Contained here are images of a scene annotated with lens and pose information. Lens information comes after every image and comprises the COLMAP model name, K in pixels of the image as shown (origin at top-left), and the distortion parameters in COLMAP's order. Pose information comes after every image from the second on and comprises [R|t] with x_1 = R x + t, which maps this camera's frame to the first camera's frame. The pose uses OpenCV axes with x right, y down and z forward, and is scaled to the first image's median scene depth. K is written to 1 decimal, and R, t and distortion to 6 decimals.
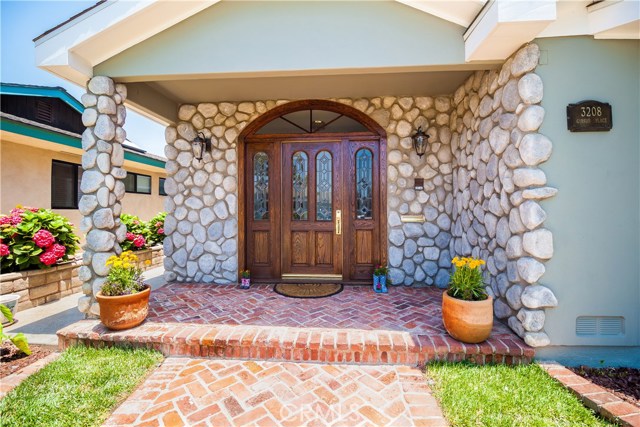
lens RADIAL K [[297.2, 0, 320.8], [0, 297.2, 209.3], [0, 0, 1]] dist [0.002508, -0.012550]
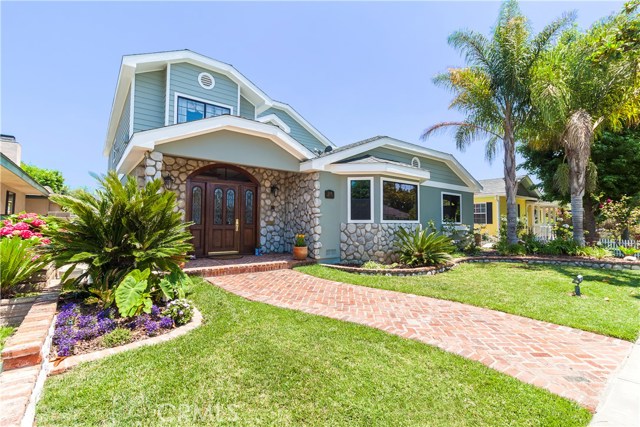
lens RADIAL K [[297.2, 0, 320.8], [0, 297.2, 209.3], [0, 0, 1]] dist [0.002508, -0.012550]
pose [[0.737044, 0.039949, 0.674663, -0.947709], [-0.013082, 0.998908, -0.044856, 0.020236], [-0.675718, 0.024235, 0.736761, -0.942025]]
